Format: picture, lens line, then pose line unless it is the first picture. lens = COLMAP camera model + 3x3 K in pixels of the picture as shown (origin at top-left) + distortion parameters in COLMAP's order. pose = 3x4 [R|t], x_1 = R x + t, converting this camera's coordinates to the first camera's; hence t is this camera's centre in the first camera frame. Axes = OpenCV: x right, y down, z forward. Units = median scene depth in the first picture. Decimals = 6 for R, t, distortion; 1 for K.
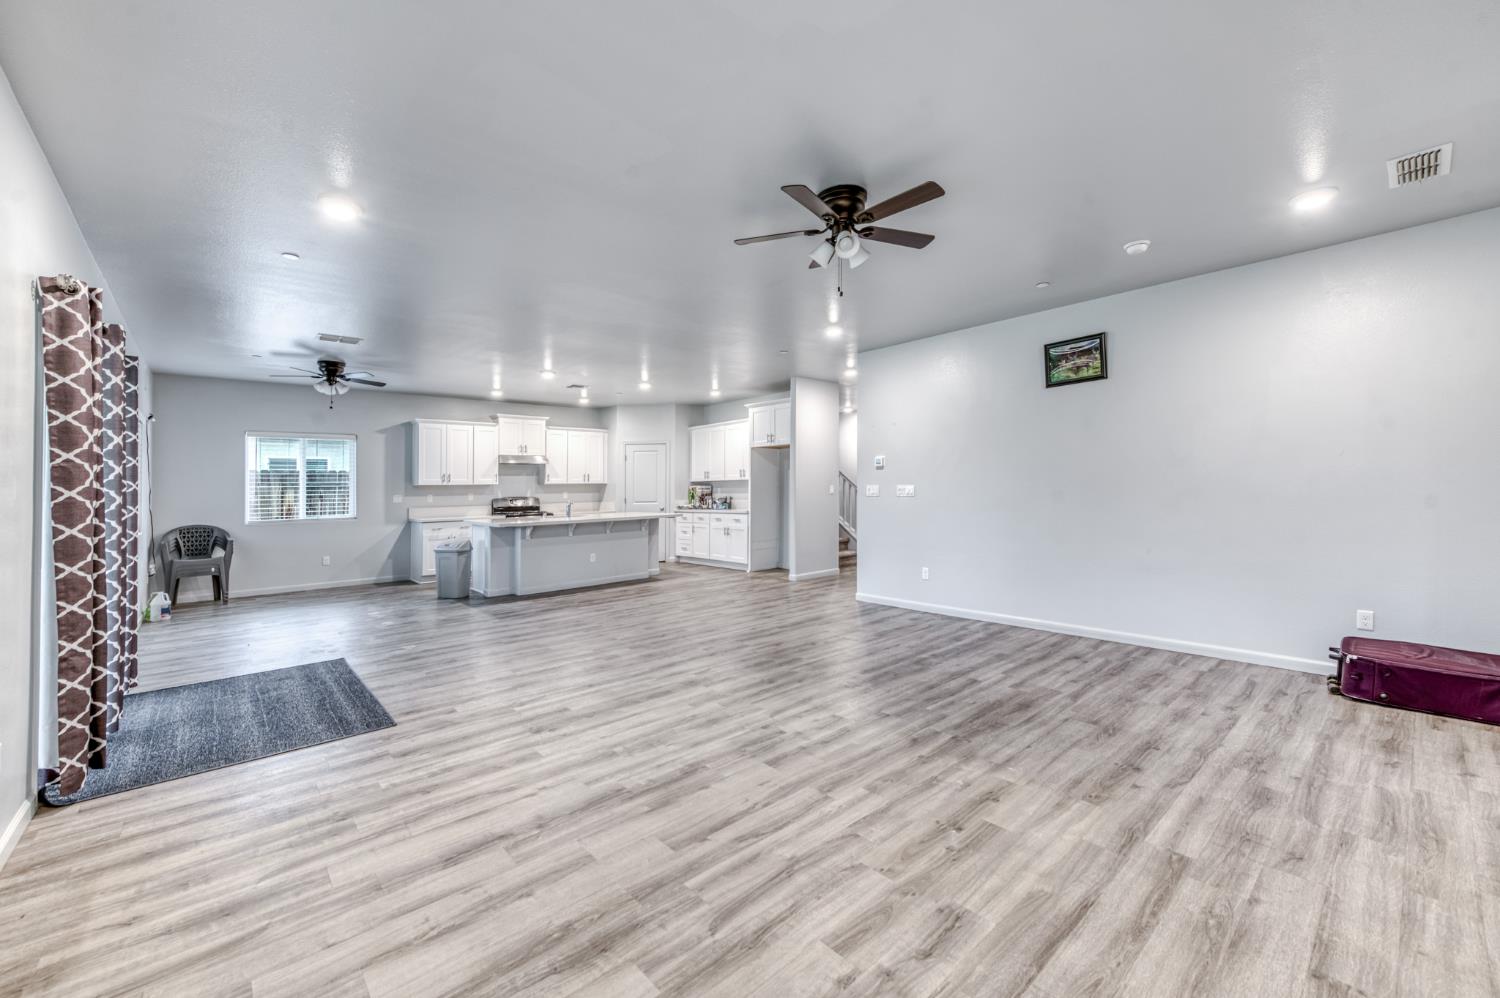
lens RADIAL K [[597.3, 0, 724.9], [0, 597.3, 471.6], [0, 0, 1]] dist [0.013246, -0.001758]
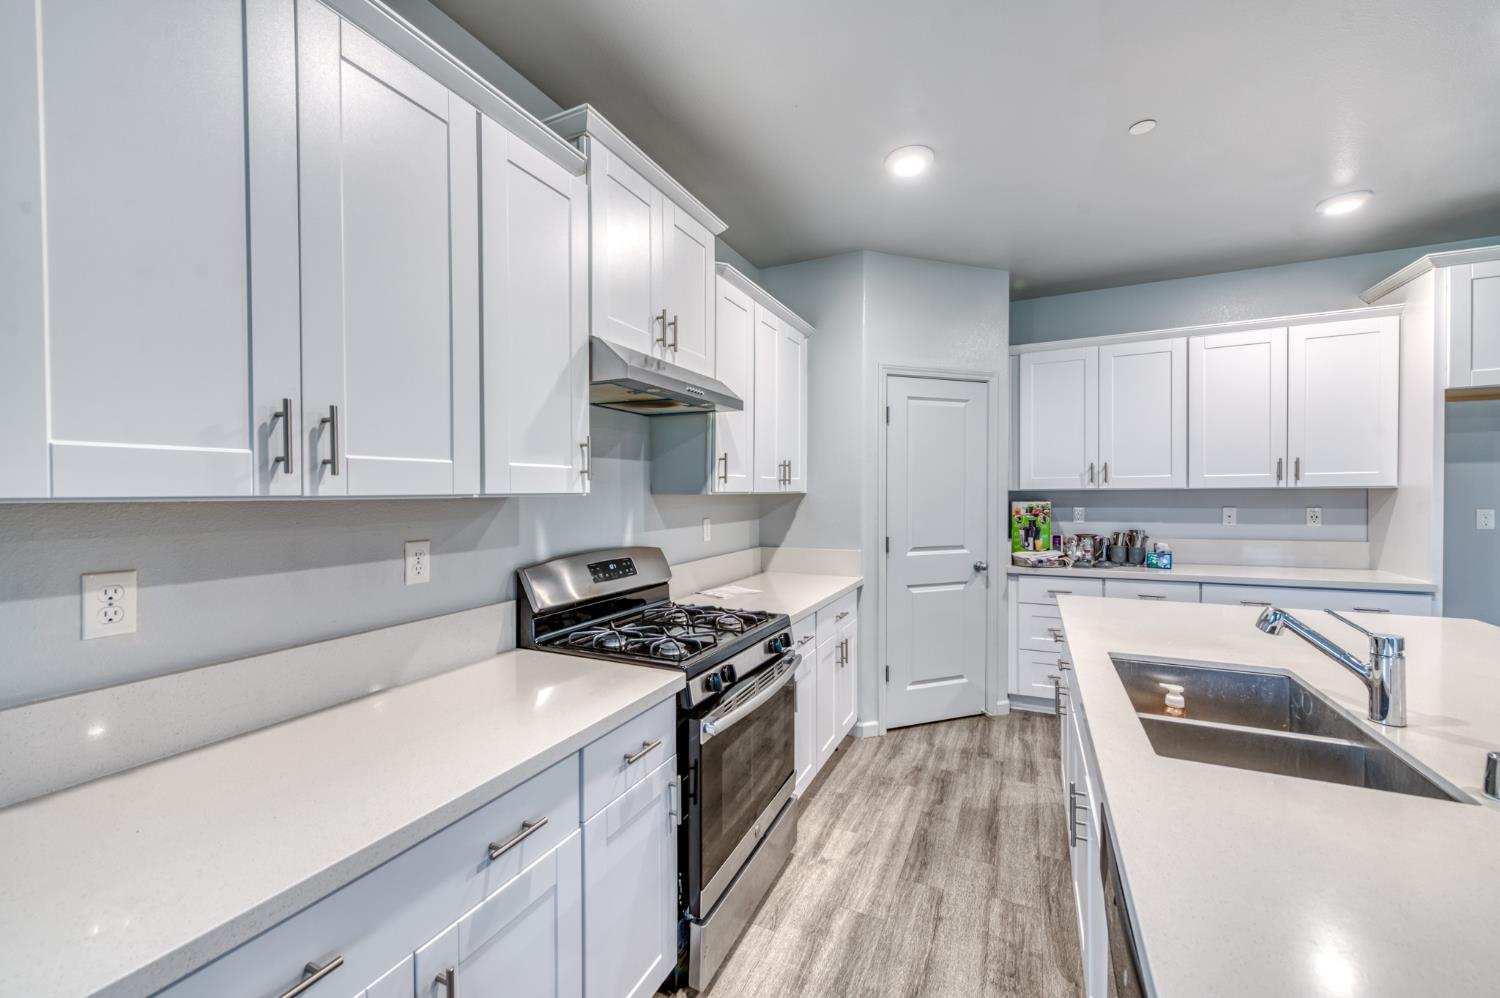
lens RADIAL K [[597.3, 0, 746.9], [0, 597.3, 499.5], [0, 0, 1]] dist [0.013246, -0.001758]
pose [[0.910709, 0.005908, 0.413007, -0.409864], [-0.020582, 0.999305, 0.031090, 0.015994], [-0.412536, -0.036815, 0.910197, 0.806488]]
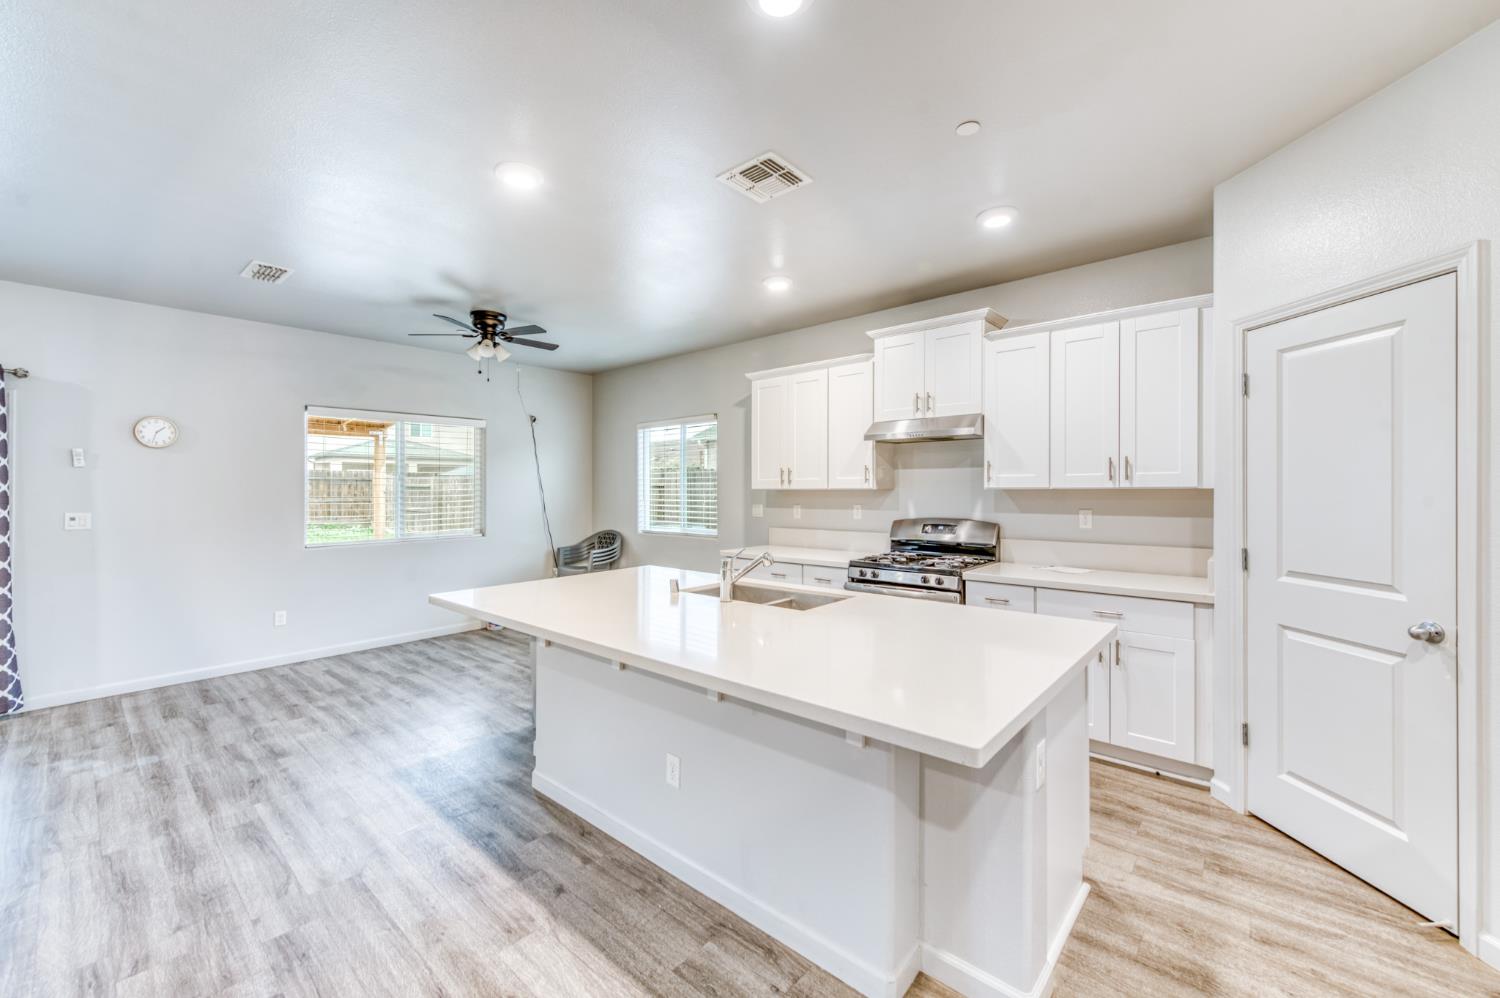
lens RADIAL K [[597.3, 0, 743.3], [0, 597.3, 480.7], [0, 0, 1]] dist [0.013246, -0.001758]
pose [[0.128871, 0.005066, -0.991648, 0.055127], [0.030794, 0.999484, 0.009108, 0.008152], [0.991183, -0.031710, 0.128648, 0.843291]]
